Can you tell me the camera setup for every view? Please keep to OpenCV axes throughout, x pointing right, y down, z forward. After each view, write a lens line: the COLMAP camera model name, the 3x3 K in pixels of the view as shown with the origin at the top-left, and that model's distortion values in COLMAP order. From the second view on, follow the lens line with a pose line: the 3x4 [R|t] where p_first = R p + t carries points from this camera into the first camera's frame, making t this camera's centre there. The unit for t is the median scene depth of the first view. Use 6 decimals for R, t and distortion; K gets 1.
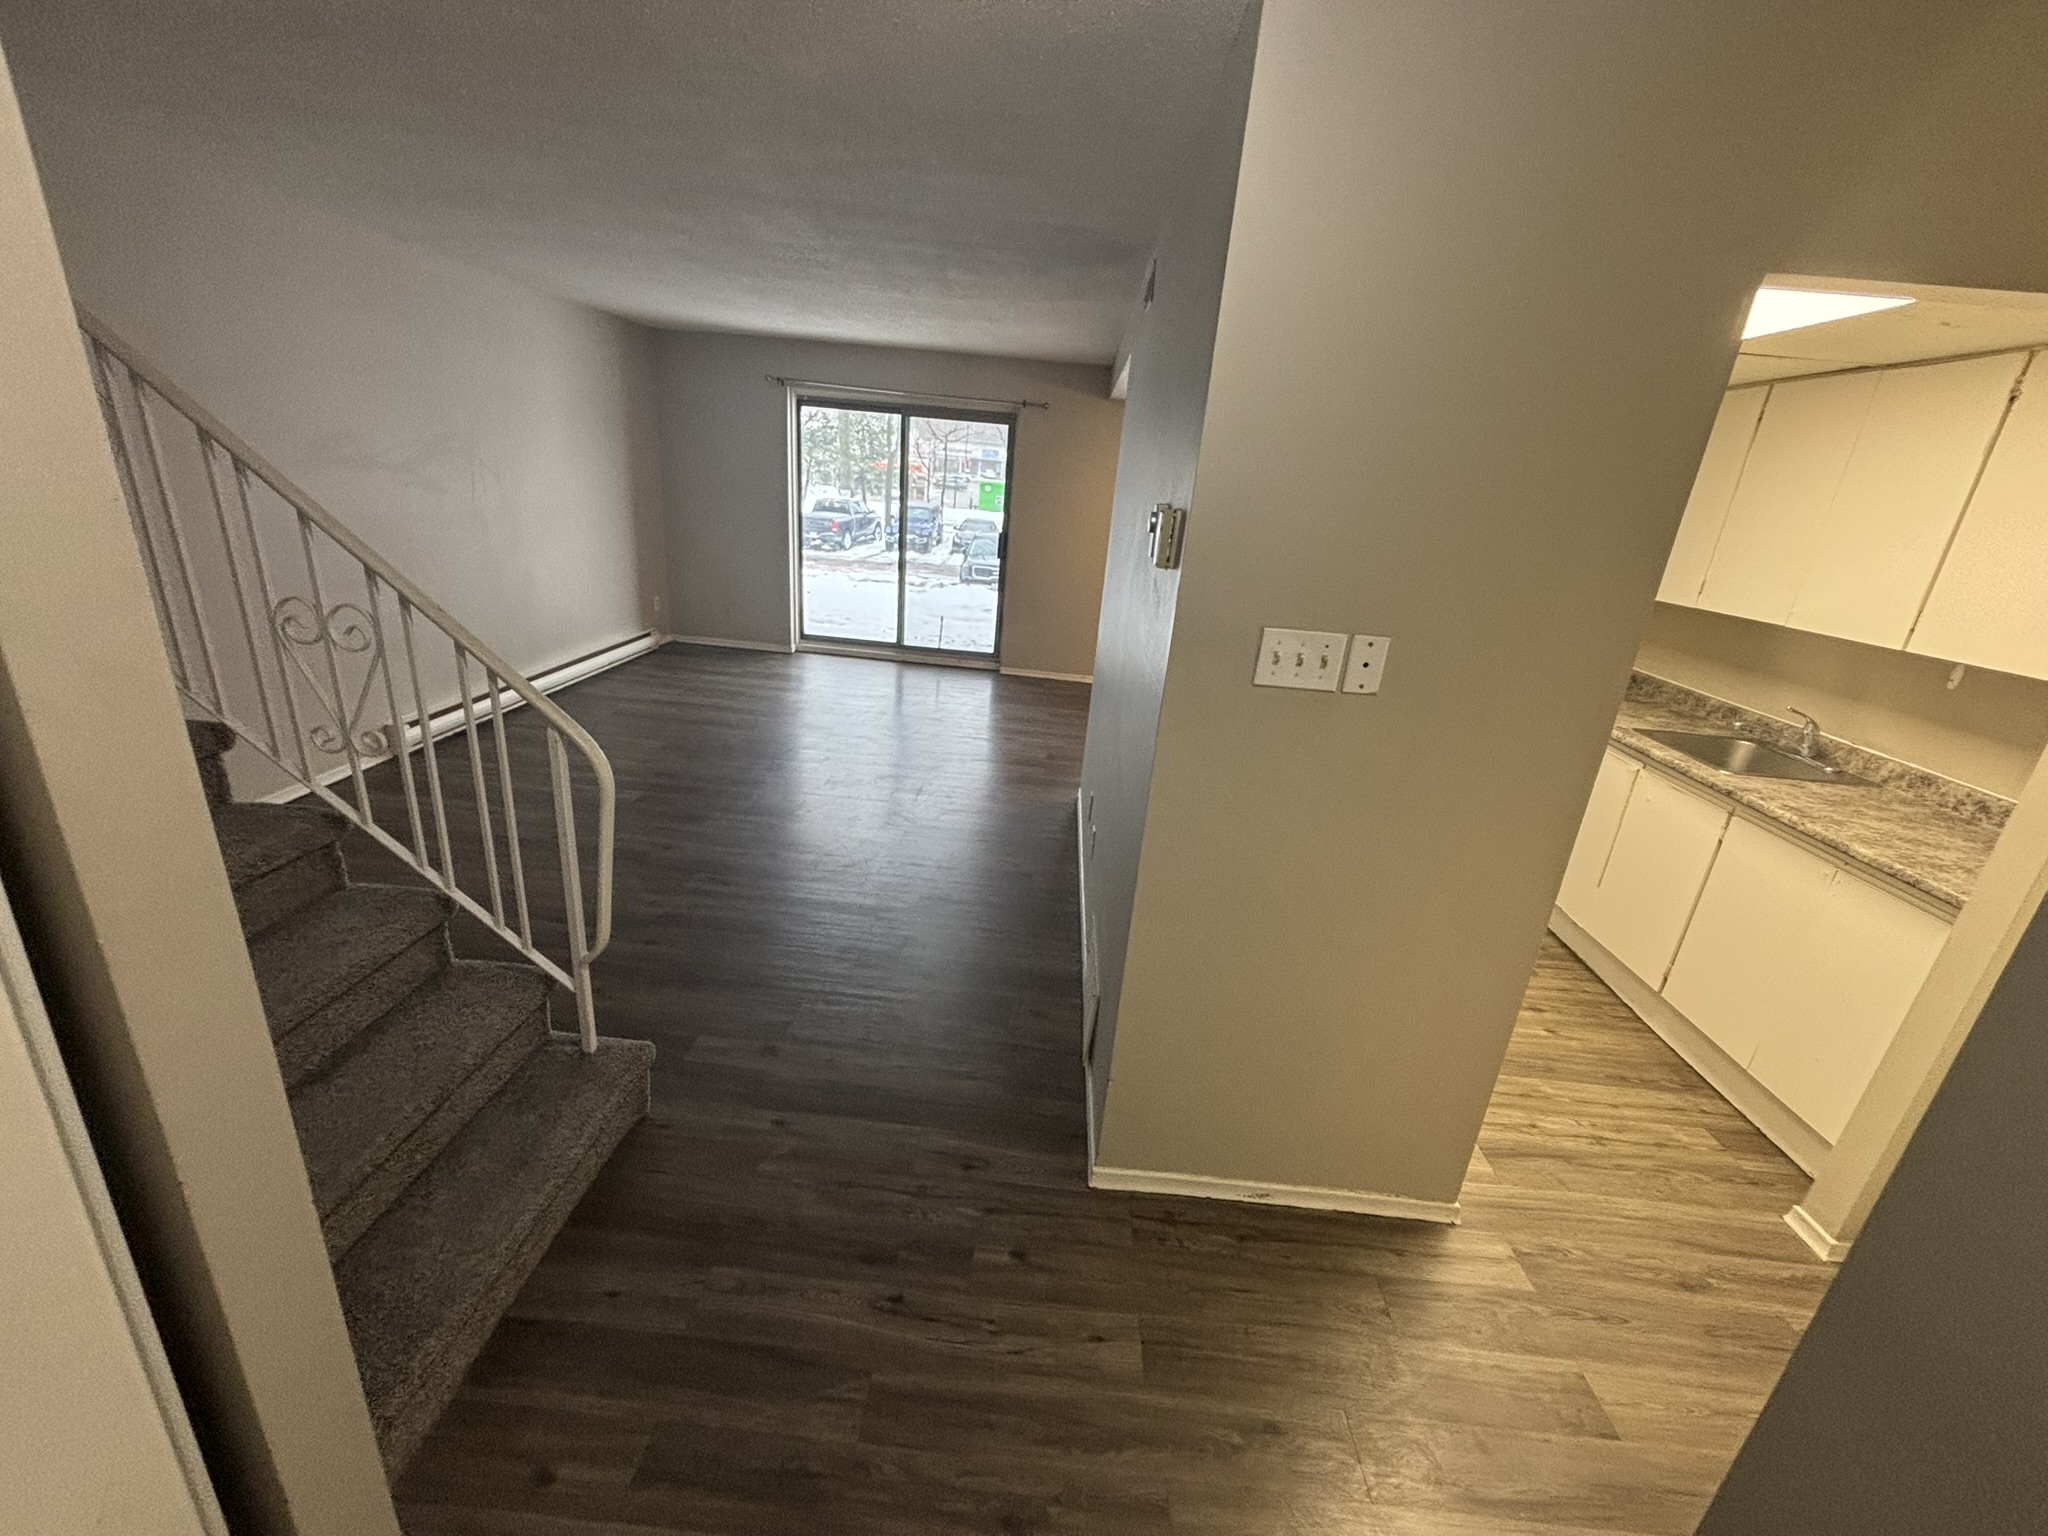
lens RADIAL K [[824.3, 0, 1023.5], [0, 824.3, 767.1], [0, 0, 1]] dist [-0.003987, -0.000363]
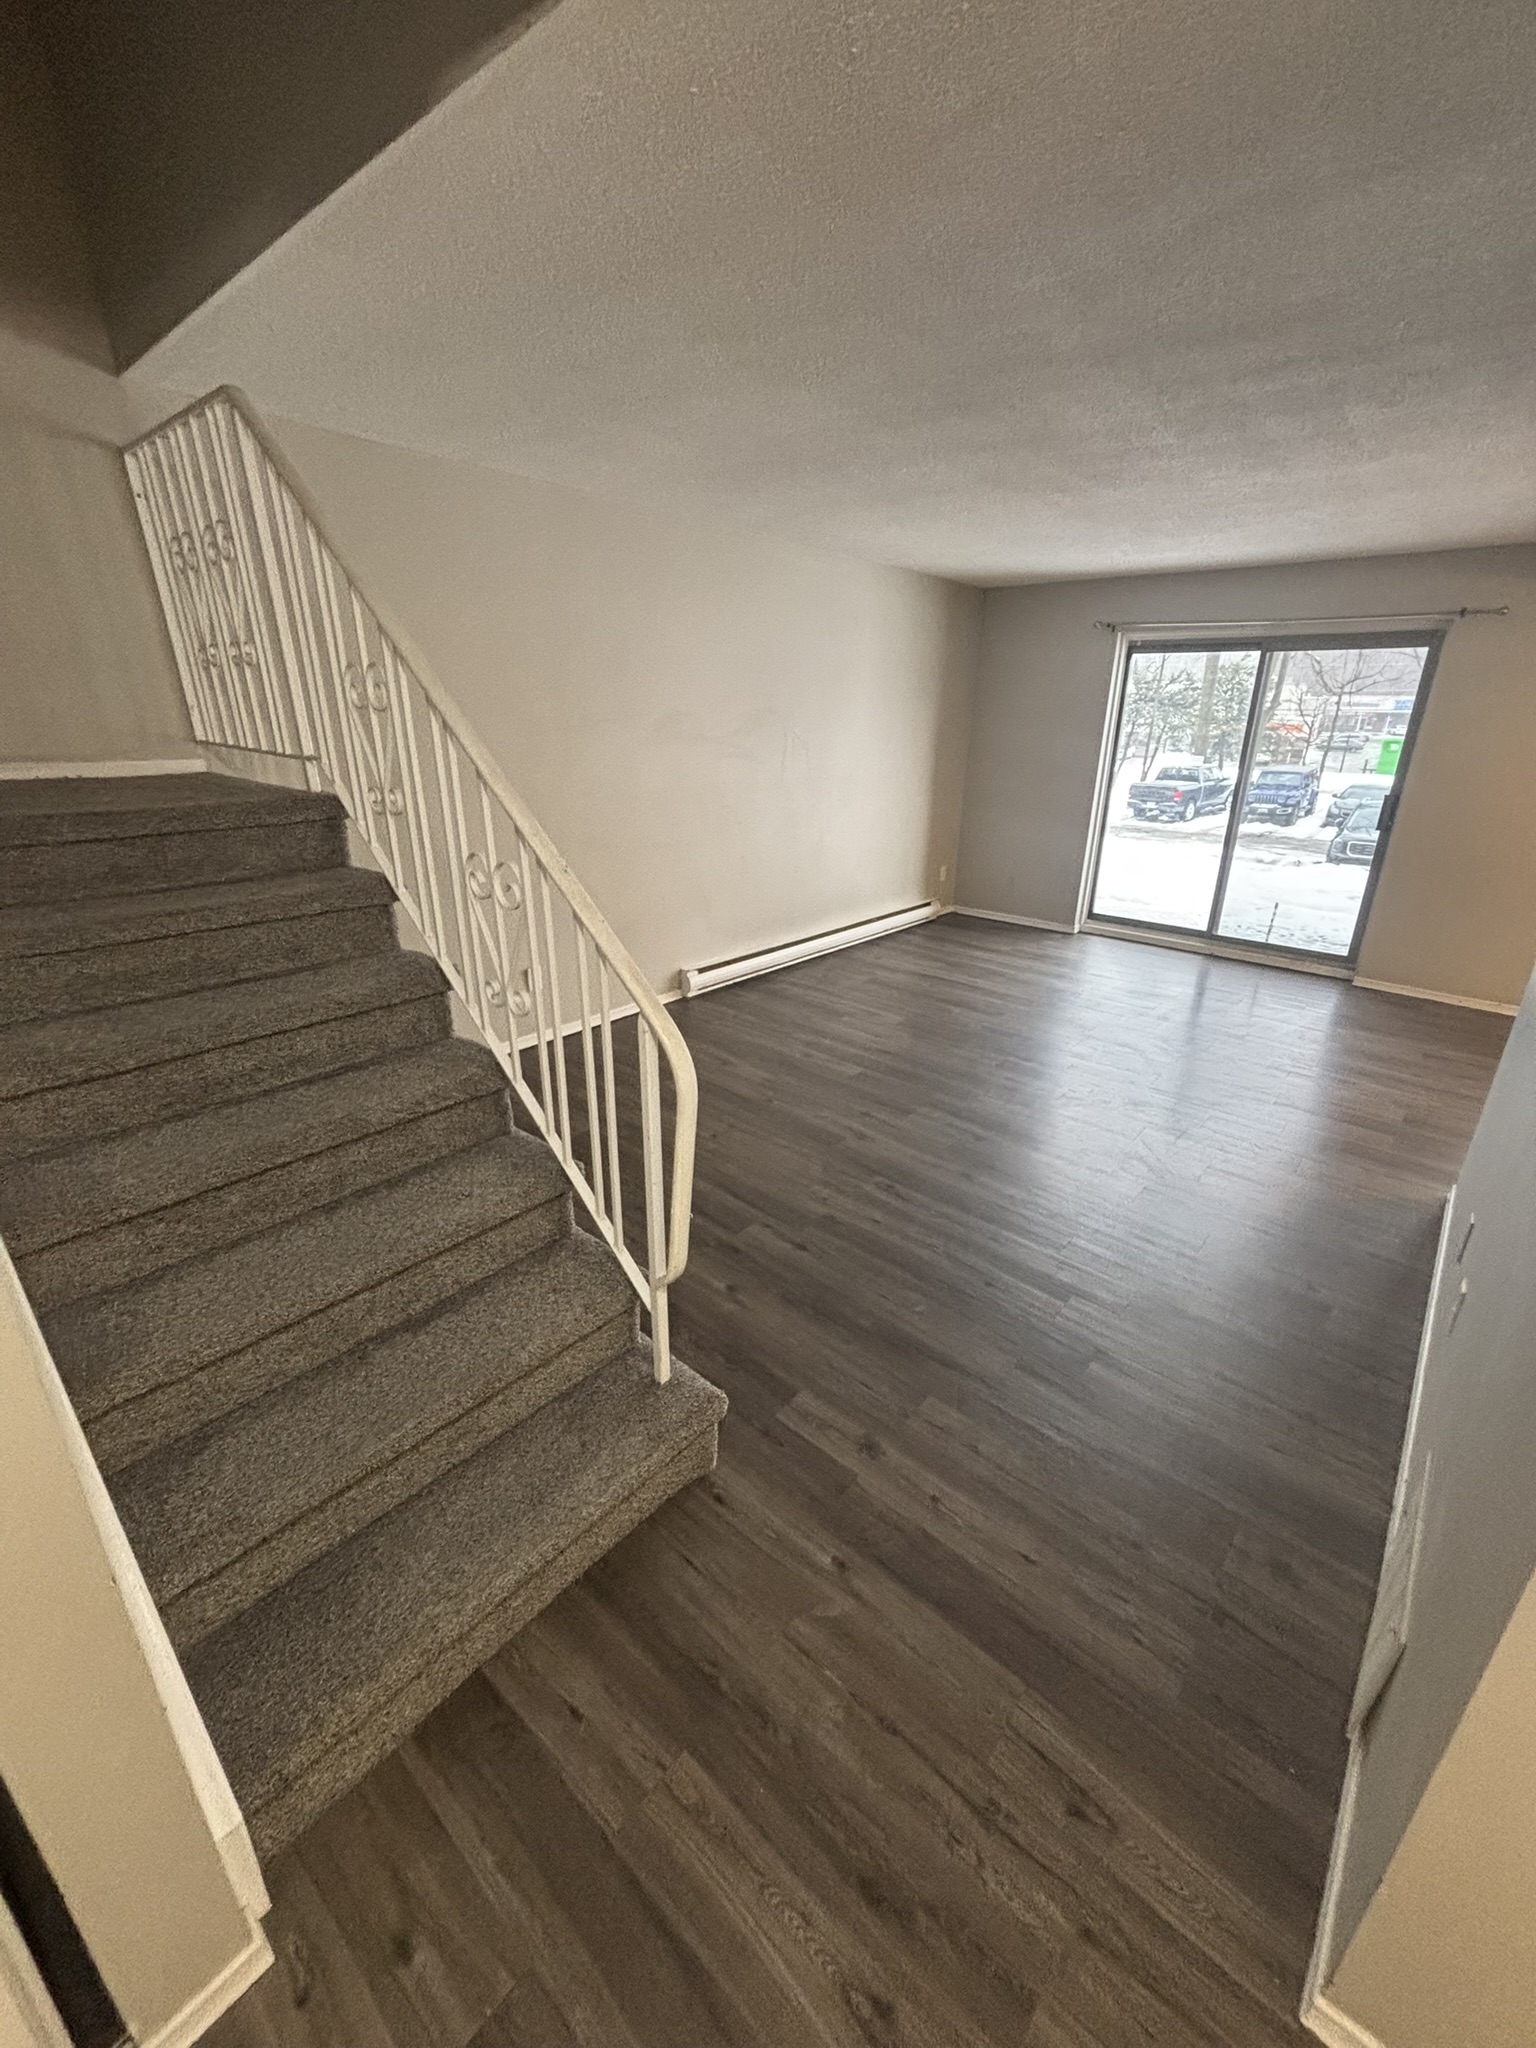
lens RADIAL K [[824.3, 0, 772.4], [0, 824.3, 1023.5], [0, 0, 1]] dist [-0.003987, -0.000363]
pose [[0.786362, 0.148166, -0.599735, 0.011343], [-0.159078, 0.986639, 0.035172, -0.026412], [0.596933, 0.067747, 0.799426, 0.119570]]
